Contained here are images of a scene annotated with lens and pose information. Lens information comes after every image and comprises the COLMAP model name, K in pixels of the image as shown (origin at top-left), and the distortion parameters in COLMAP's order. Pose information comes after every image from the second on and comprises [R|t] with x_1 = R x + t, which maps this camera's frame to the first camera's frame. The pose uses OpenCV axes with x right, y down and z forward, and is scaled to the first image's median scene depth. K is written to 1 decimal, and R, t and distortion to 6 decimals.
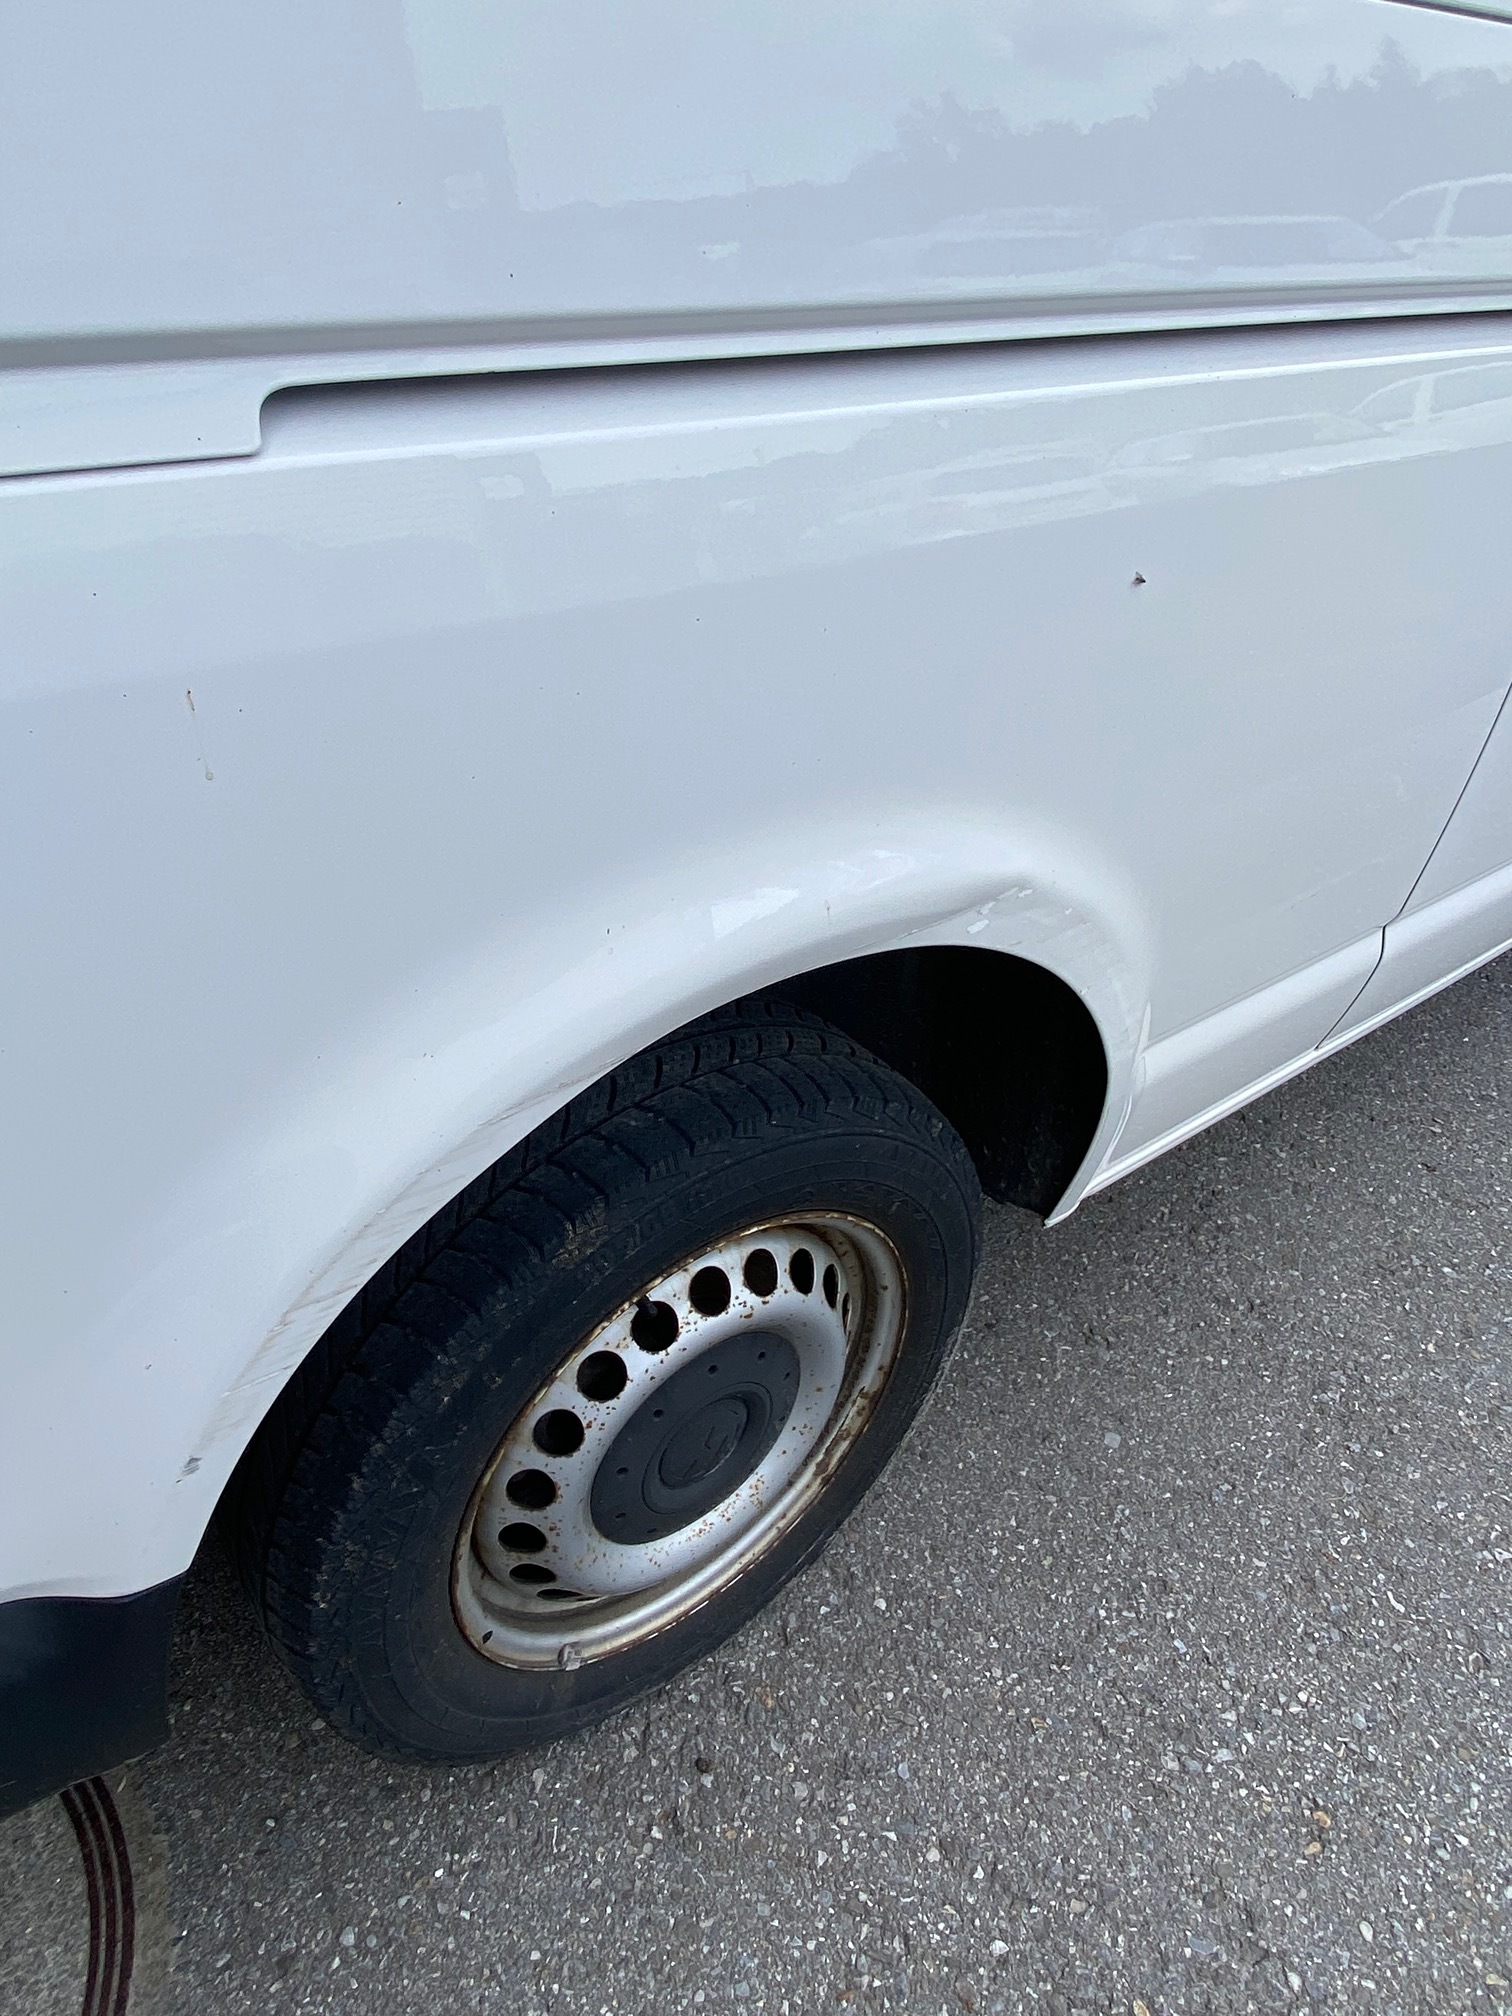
lens RADIAL K [[1248.4, 0, 759.0], [0, 1248.4, 995.5], [0, 0, 1]] dist [0.032064, -0.033990]
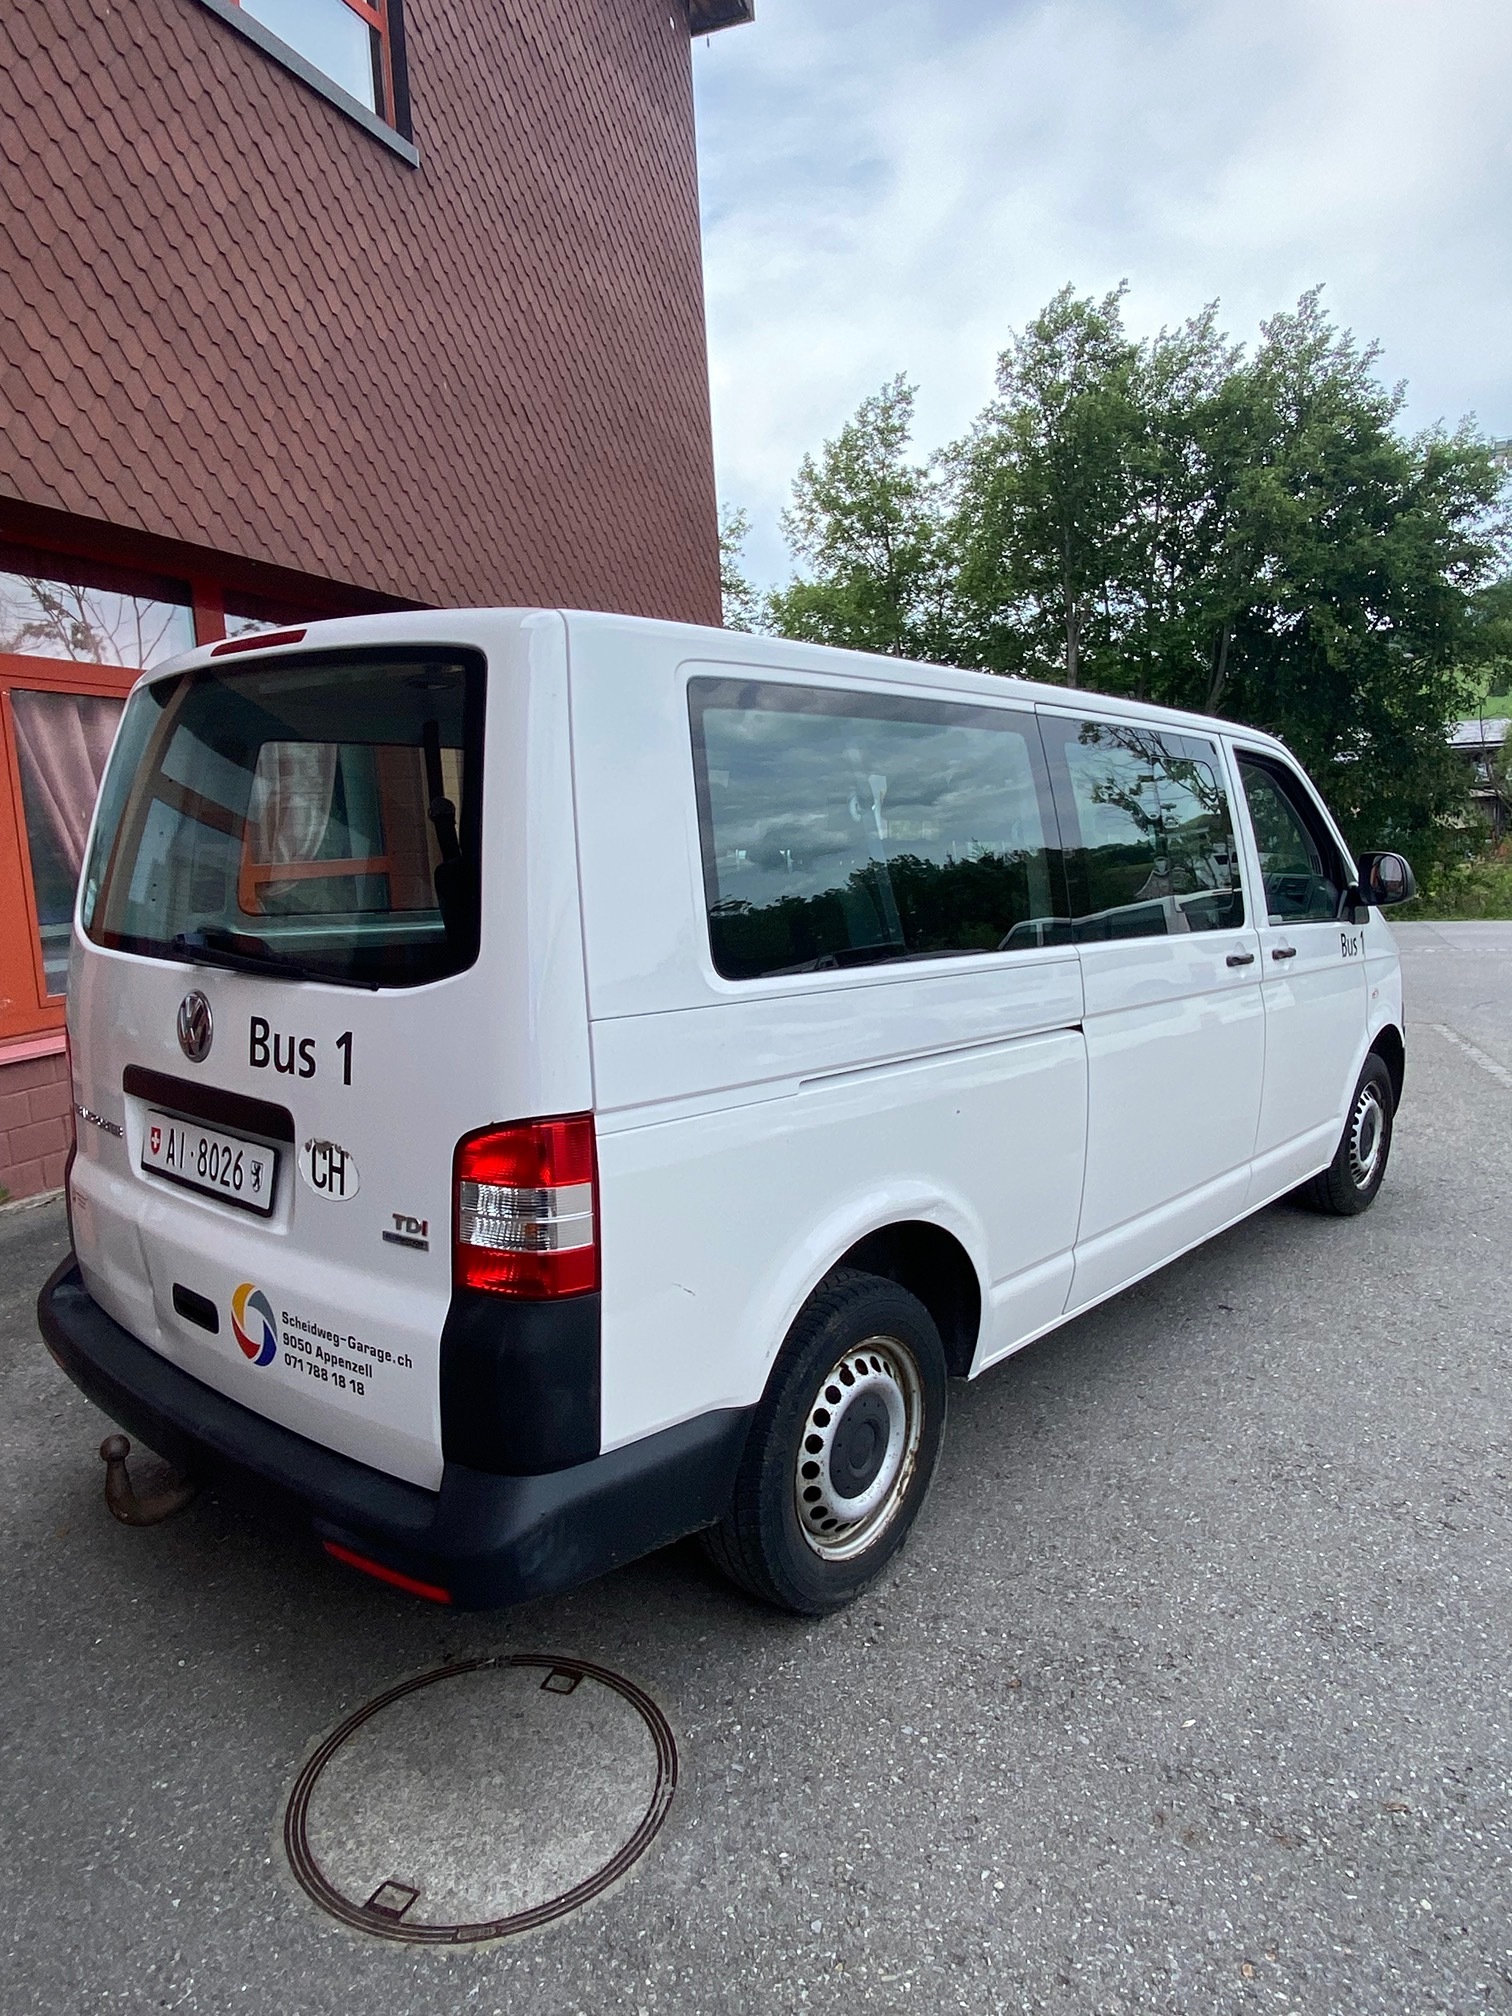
lens RADIAL K [[1248.4, 0, 759.0], [0, 1248.4, 995.5], [0, 0, 1]] dist [0.032064, -0.033990]
pose [[0.979972, -0.061996, 0.189240, -0.609325], [0.143023, 0.880361, -0.452227, 0.608332], [-0.138563, 0.470235, 0.871596, -1.462129]]
